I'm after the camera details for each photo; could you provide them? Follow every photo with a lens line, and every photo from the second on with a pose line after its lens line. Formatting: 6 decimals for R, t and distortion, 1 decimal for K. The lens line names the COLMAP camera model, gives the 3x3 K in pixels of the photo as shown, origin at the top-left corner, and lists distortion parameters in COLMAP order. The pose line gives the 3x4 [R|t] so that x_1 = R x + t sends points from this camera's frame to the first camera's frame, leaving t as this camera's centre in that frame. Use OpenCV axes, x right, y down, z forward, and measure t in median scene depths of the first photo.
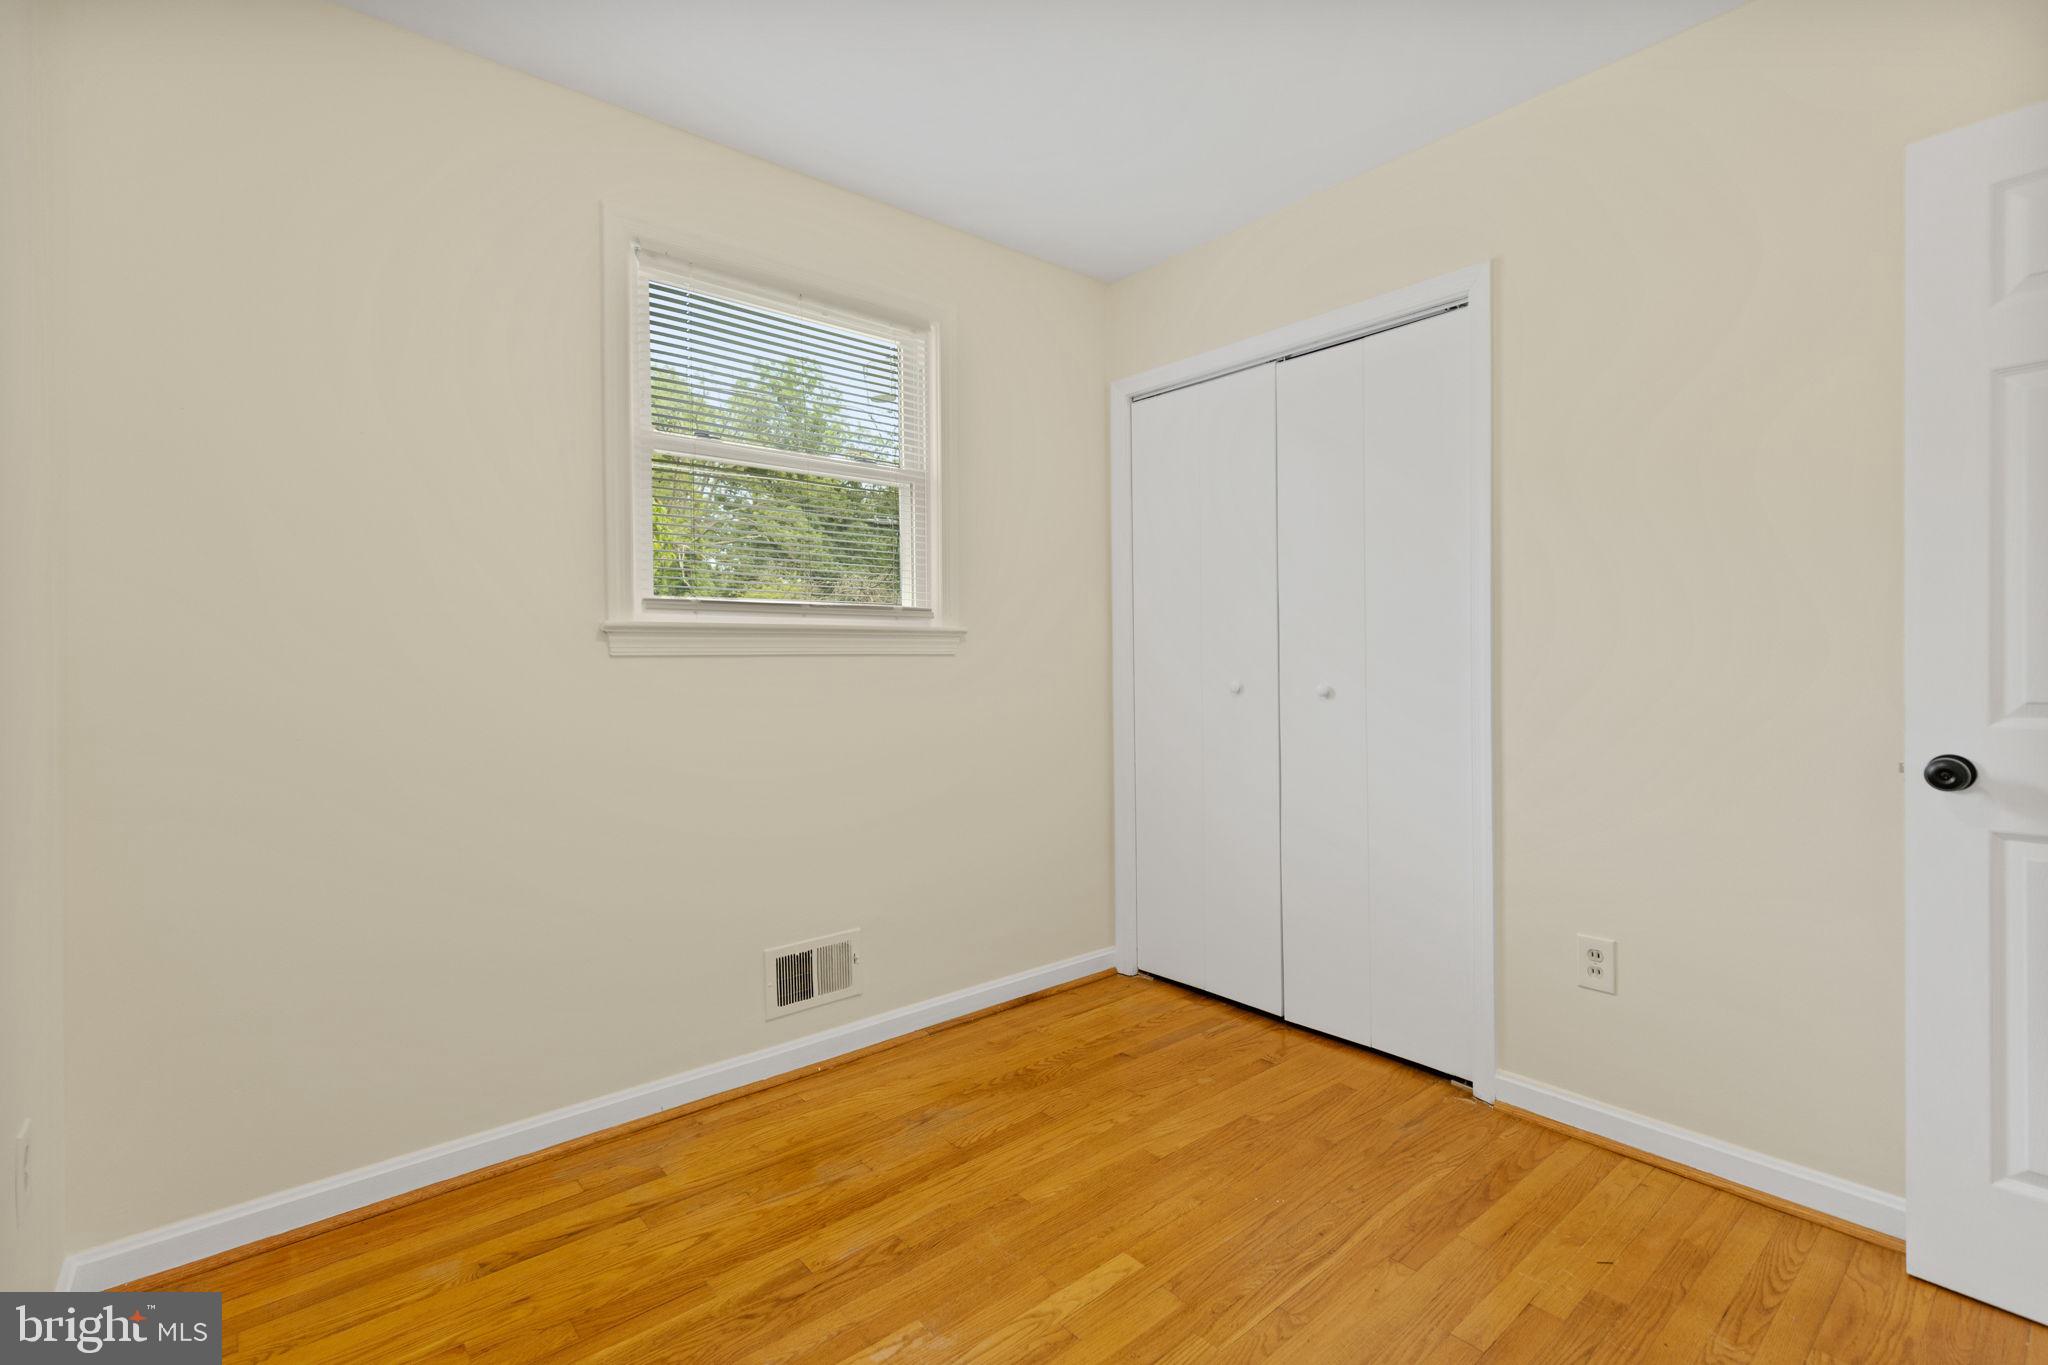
lens RADIAL K [[949.0, 0, 1039.7], [0, 949.0, 669.2], [0, 0, 1]] dist [0.000495, -0.000300]
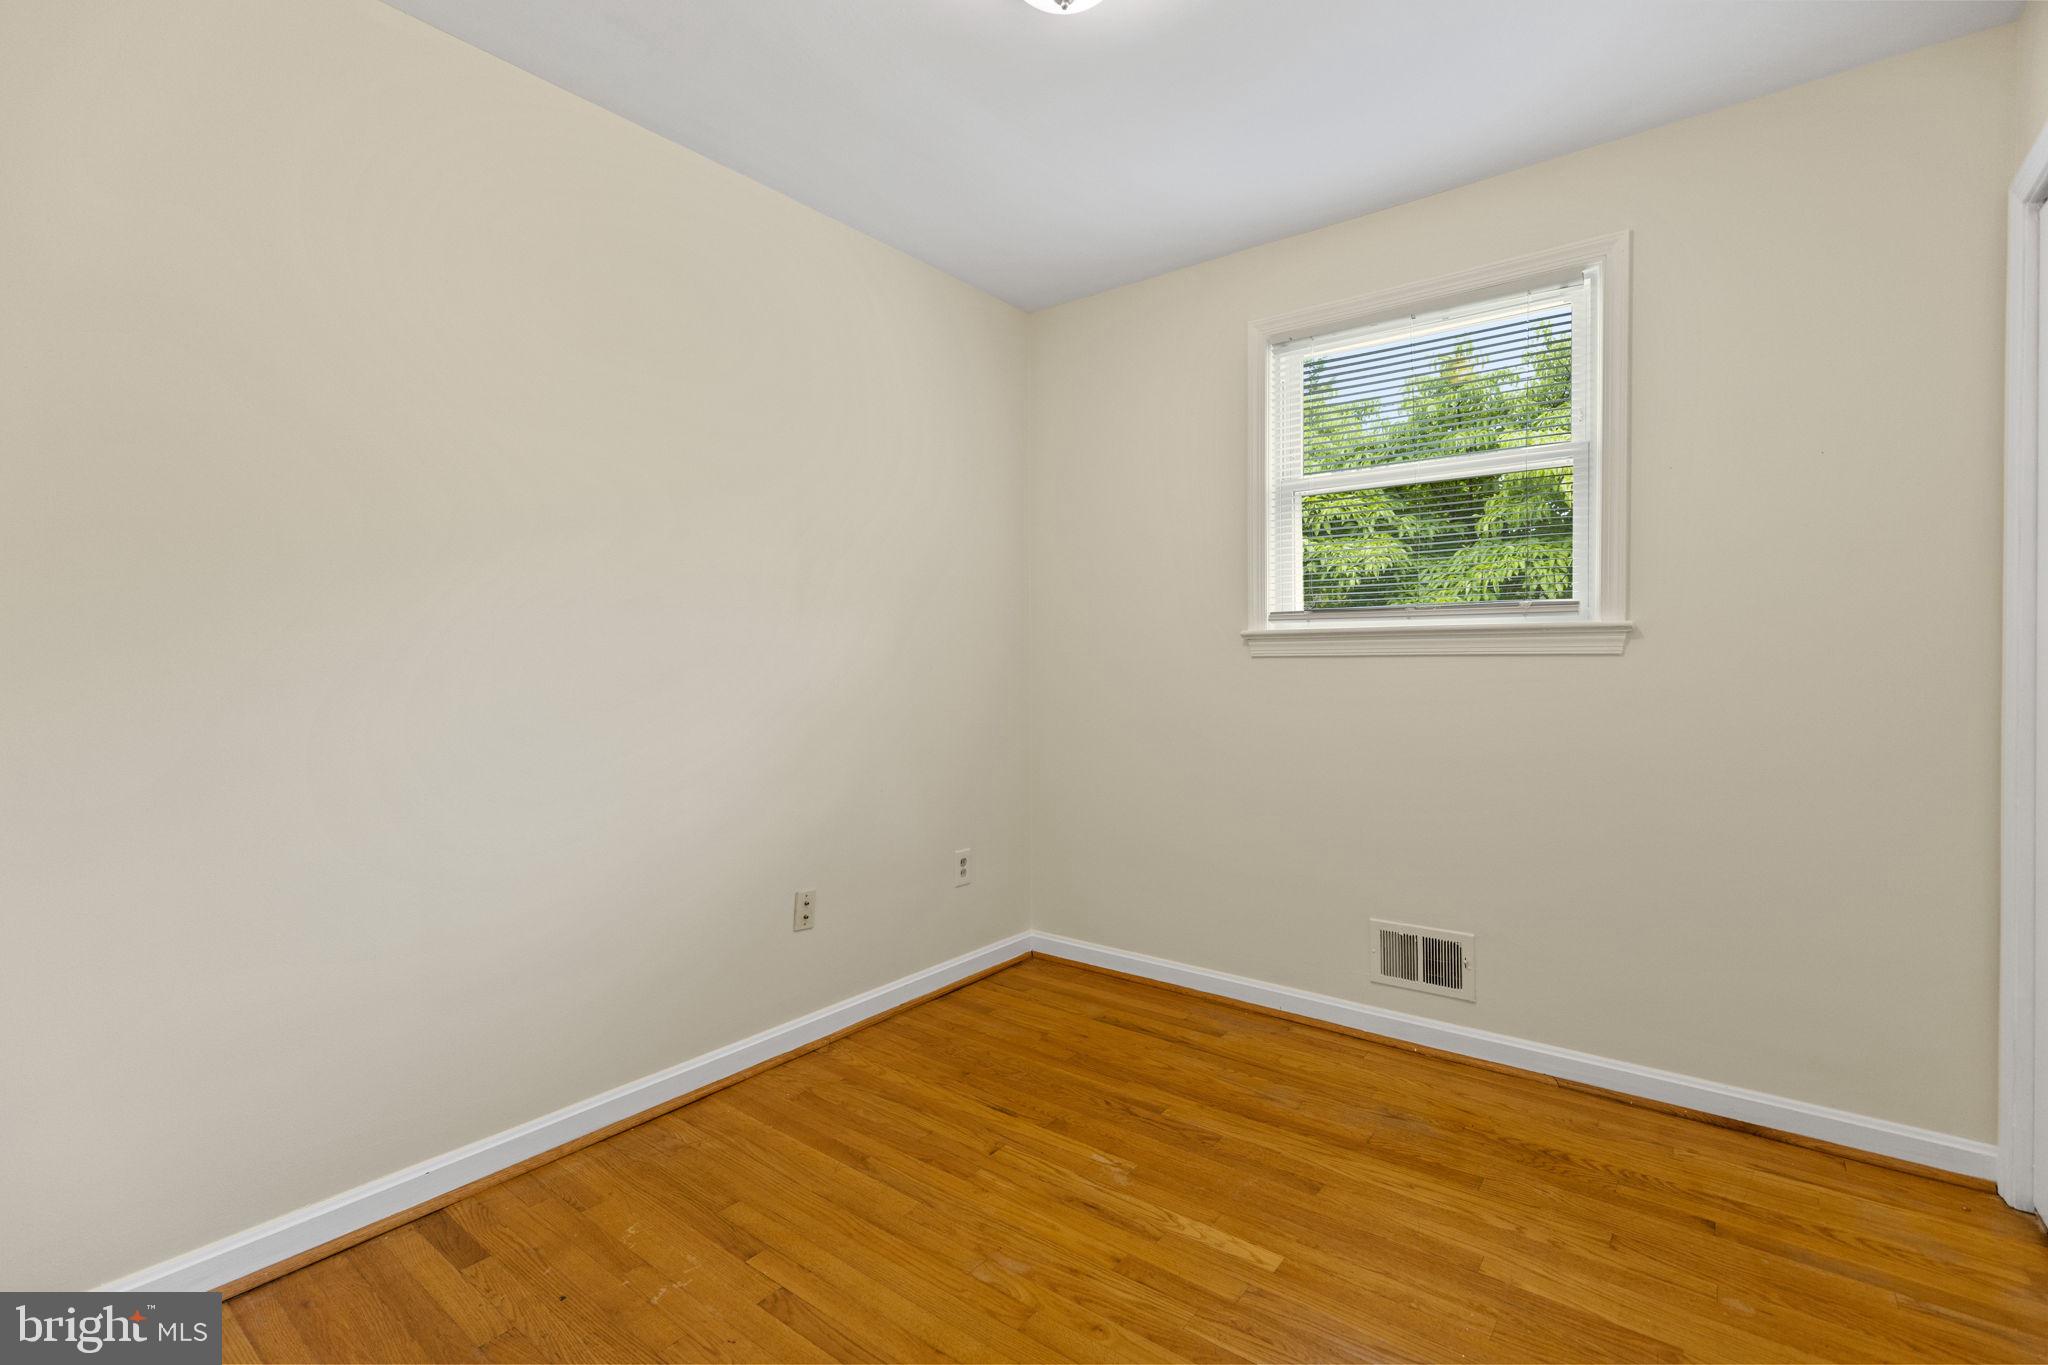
lens RADIAL K [[949.0, 0, 1035.0], [0, 949.0, 683.1], [0, 0, 1]] dist [0.000495, -0.000300]
pose [[0.175954, 0.033665, -0.983823, 0.794418], [-0.008264, 0.999430, 0.032721, -0.016730], [0.984364, 0.002373, 0.176132, 0.444788]]
